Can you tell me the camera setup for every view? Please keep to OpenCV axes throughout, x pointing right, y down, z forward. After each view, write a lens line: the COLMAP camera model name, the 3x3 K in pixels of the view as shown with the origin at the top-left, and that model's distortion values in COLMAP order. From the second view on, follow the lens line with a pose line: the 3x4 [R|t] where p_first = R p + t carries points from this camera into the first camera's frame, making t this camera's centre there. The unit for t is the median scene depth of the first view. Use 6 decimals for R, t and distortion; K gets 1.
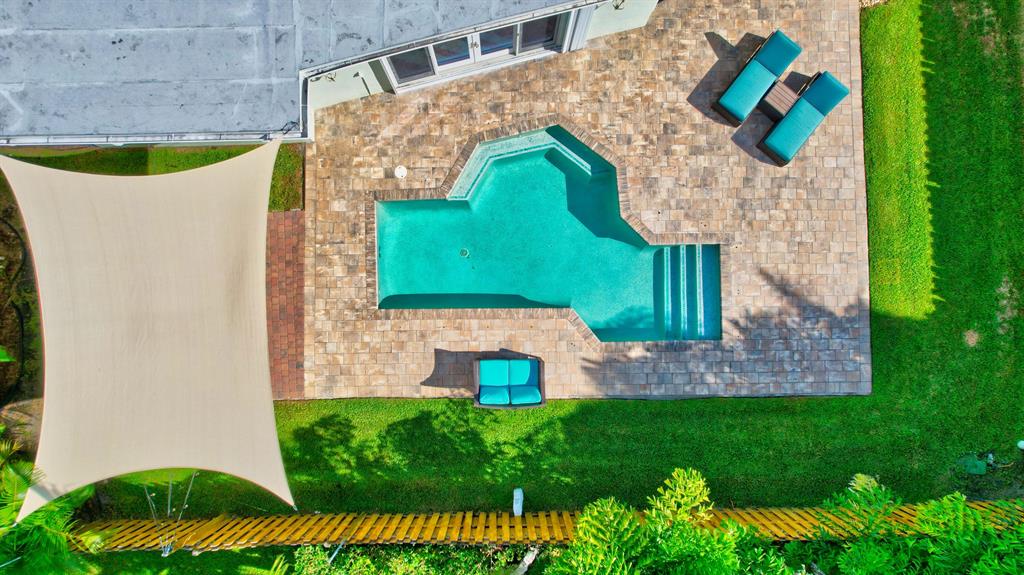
lens RADIAL K [[652.2, 0, 511.0], [0, 652.2, 287.8], [0, 0, 1]] dist [-0.016847, 0.000396]
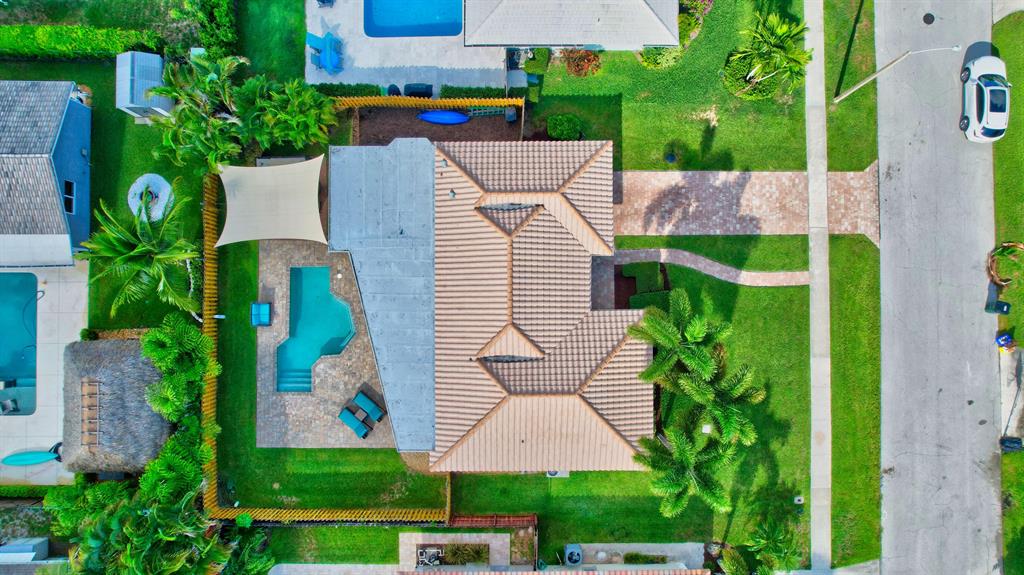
lens RADIAL K [[652.2, 0, 512.2], [0, 652.2, 290.7], [0, 0, 1]] dist [-0.016847, 0.000396]
pose [[-0.012439, 0.999568, -0.026625, -0.043732], [-0.998577, -0.011036, 0.052179, -1.046076], [0.051862, 0.027236, 0.998283, -1.692722]]
